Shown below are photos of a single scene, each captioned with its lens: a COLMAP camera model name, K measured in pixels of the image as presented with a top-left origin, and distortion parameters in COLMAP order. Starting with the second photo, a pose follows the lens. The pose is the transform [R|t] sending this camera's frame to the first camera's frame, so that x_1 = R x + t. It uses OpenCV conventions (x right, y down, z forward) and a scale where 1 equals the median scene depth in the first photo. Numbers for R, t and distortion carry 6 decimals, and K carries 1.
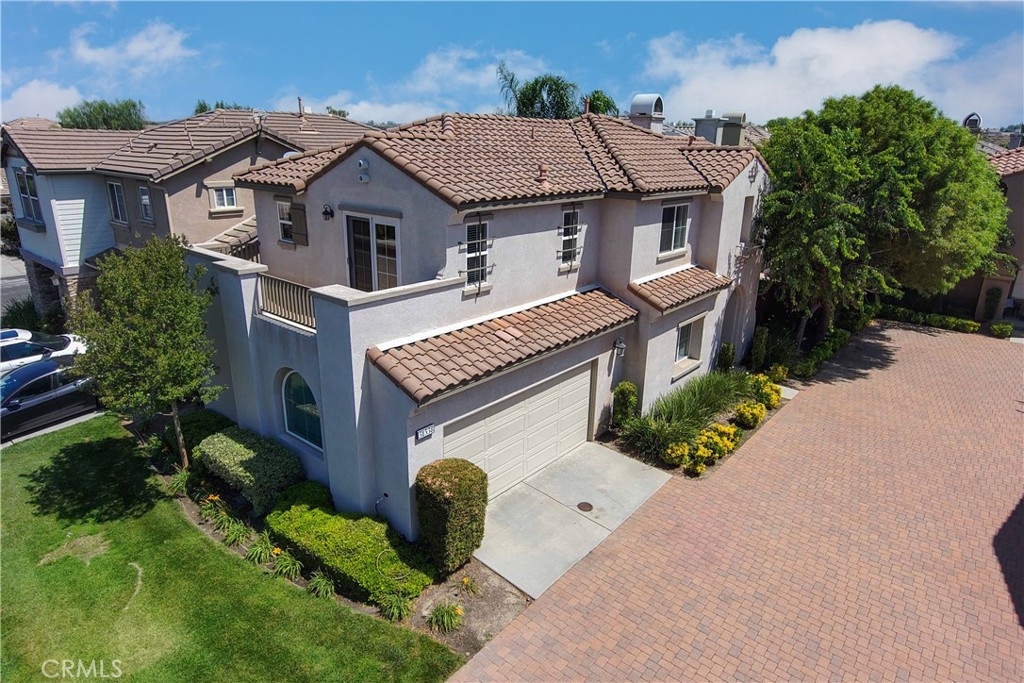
lens RADIAL K [[614.9, 0, 516.6], [0, 614.9, 338.5], [0, 0, 1]] dist [-0.004111, -0.000683]
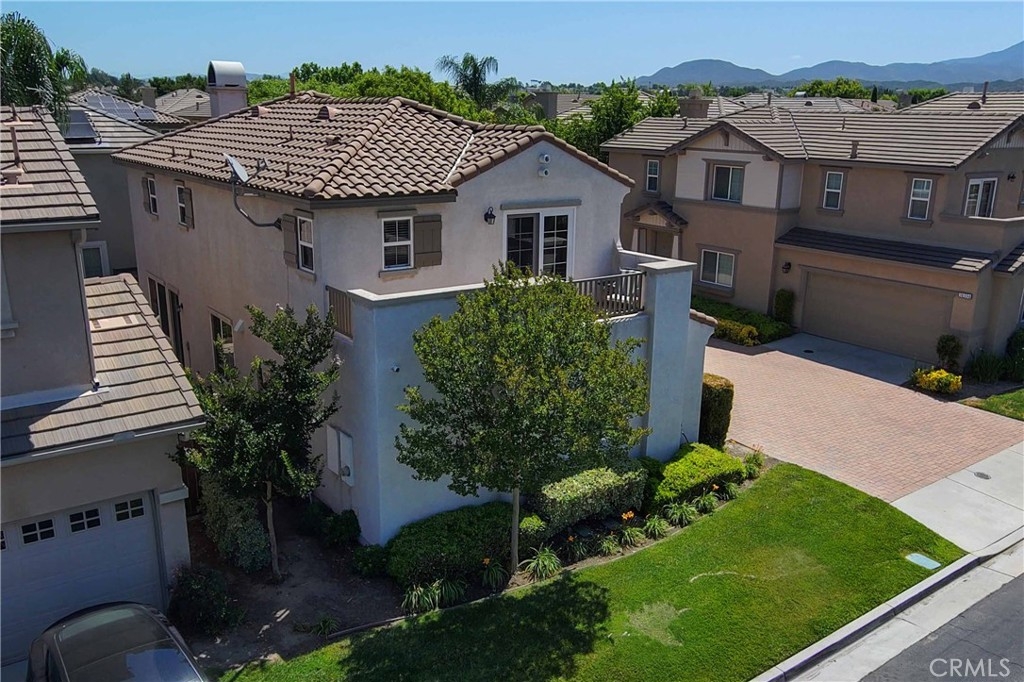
lens RADIAL K [[857.9, 0, 513.9], [0, 857.9, 355.7], [0, 0, 1]] dist [-0.003899, -0.003764]
pose [[0.236506, -0.279366, 0.930602, -1.419452], [0.289383, 0.934561, 0.207011, -0.246134], [-0.927536, 0.220341, 0.301873, 0.597383]]
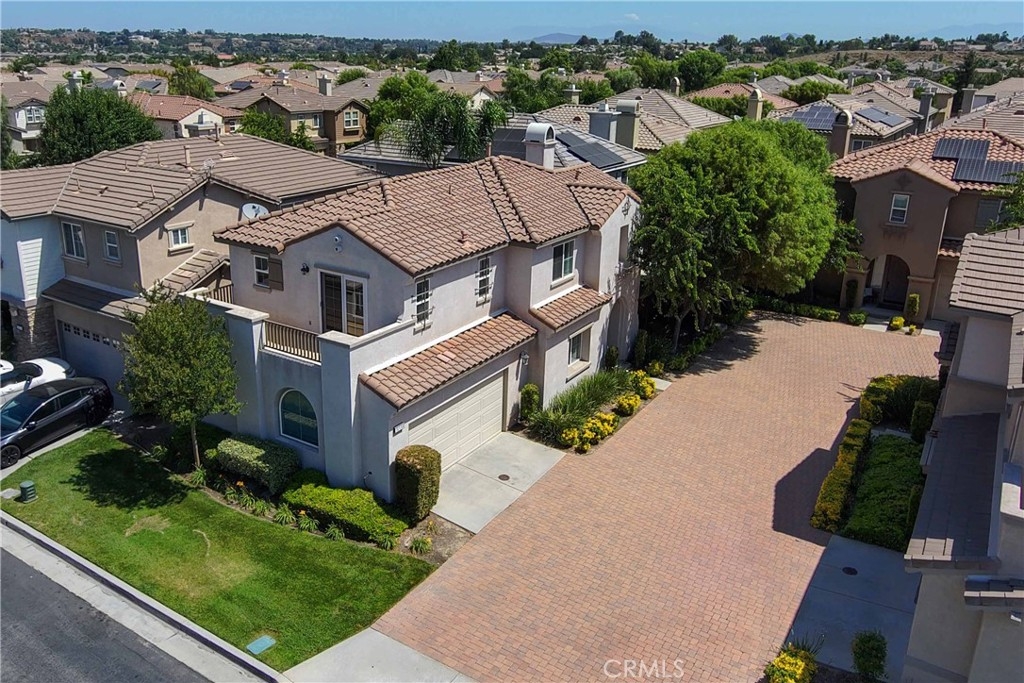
lens RADIAL K [[810.7, 0, 467.8], [0, 810.7, 303.4], [0, 0, 1]] dist [-0.001745, -0.001048]
pose [[0.994522, -0.035435, 0.098333, -0.122739], [0.036411, 0.999304, -0.008147, -0.096649], [-0.097976, 0.011683, 0.995120, -0.738690]]
